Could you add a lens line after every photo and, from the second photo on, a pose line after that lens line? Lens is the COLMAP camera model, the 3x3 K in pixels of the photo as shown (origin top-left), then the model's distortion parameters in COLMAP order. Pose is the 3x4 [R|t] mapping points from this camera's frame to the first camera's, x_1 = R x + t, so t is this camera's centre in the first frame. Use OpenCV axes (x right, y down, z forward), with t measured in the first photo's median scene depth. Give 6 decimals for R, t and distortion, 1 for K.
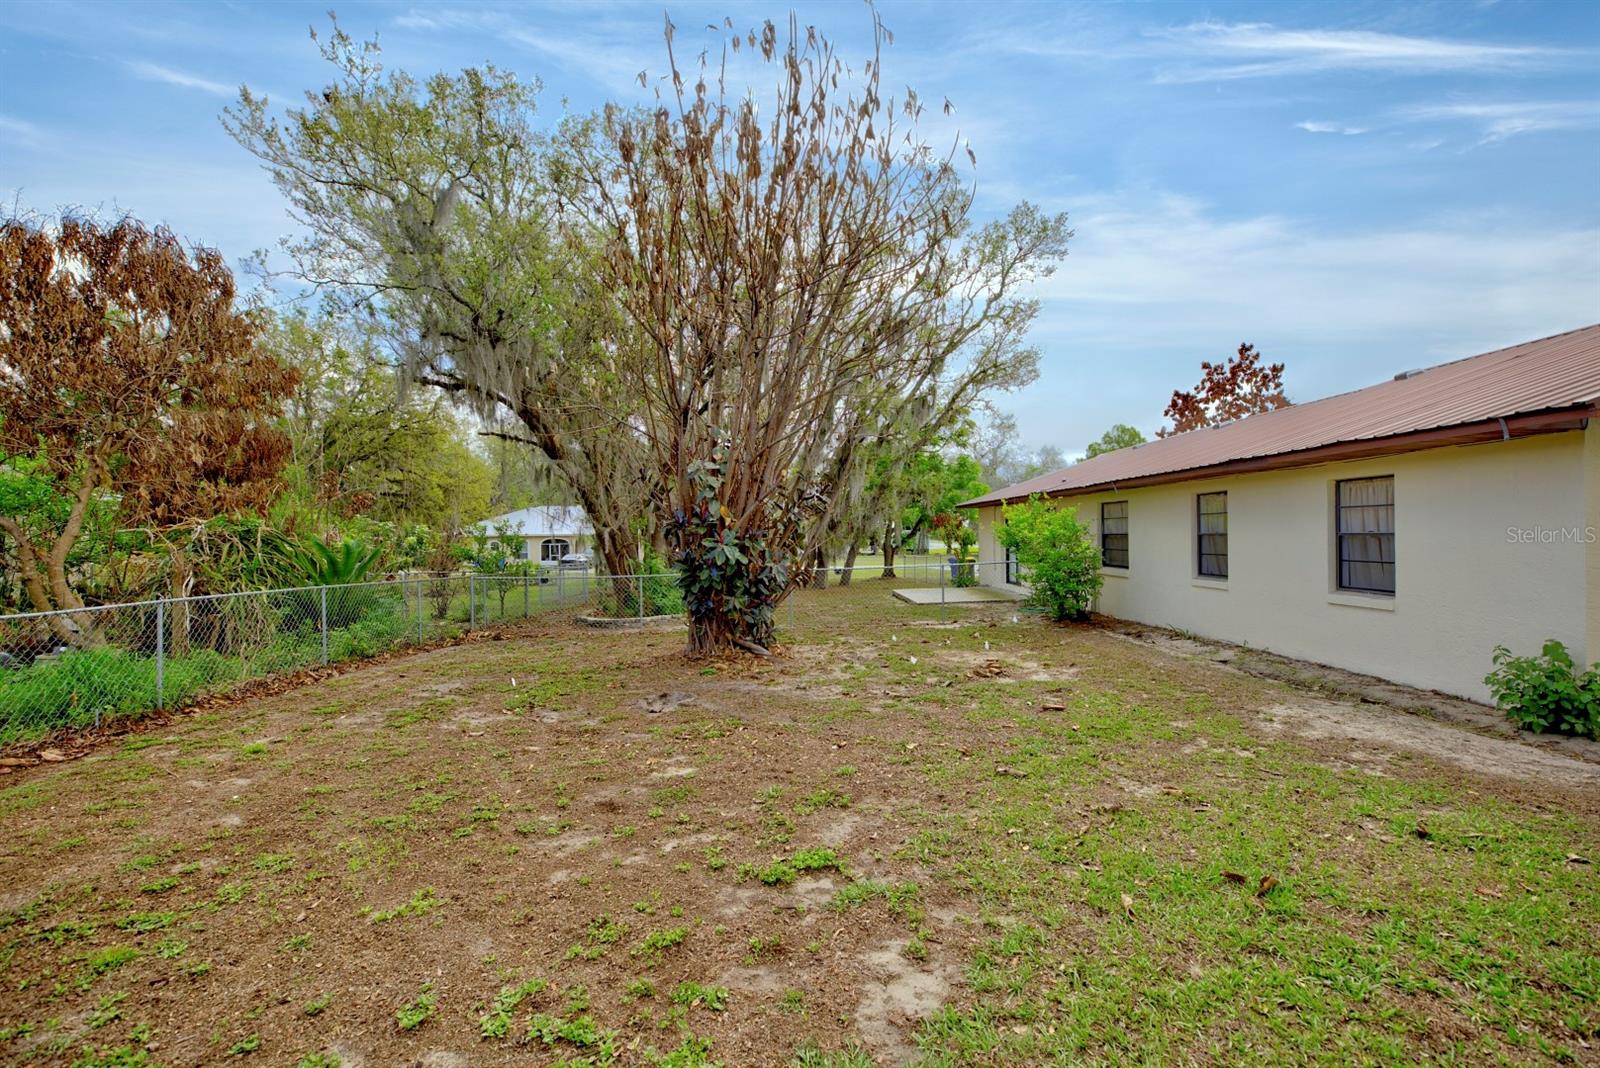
lens RADIAL K [[756.1, 0, 800.0], [0, 756.1, 534.0], [0, 0, 1]] dist [0.002523, 0.000974]
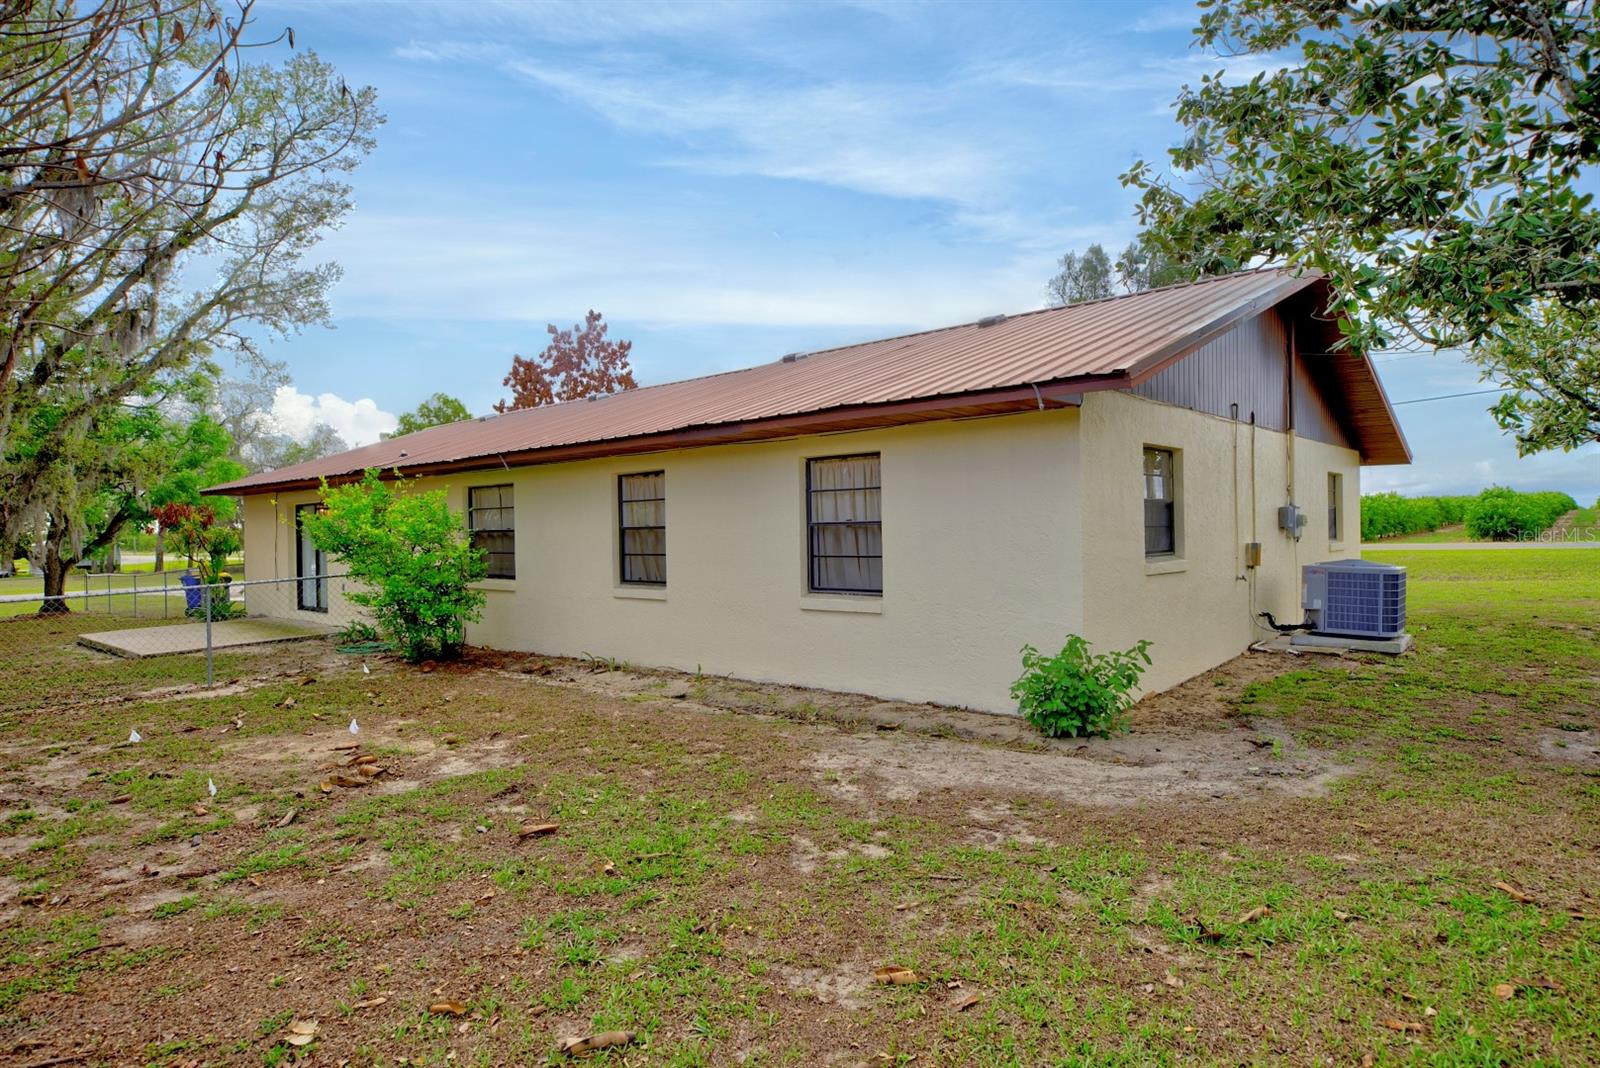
lens RADIAL K [[909.3, 0, 800.0], [0, 909.3, 534.0], [0, 0, 1]] dist [-0.008607, 0.000793]
pose [[0.679022, -0.004545, 0.734104, -0.006862], [0.010012, 0.999945, -0.003070, 0.005433], [-0.734050, 0.009434, 0.679030, 0.134383]]
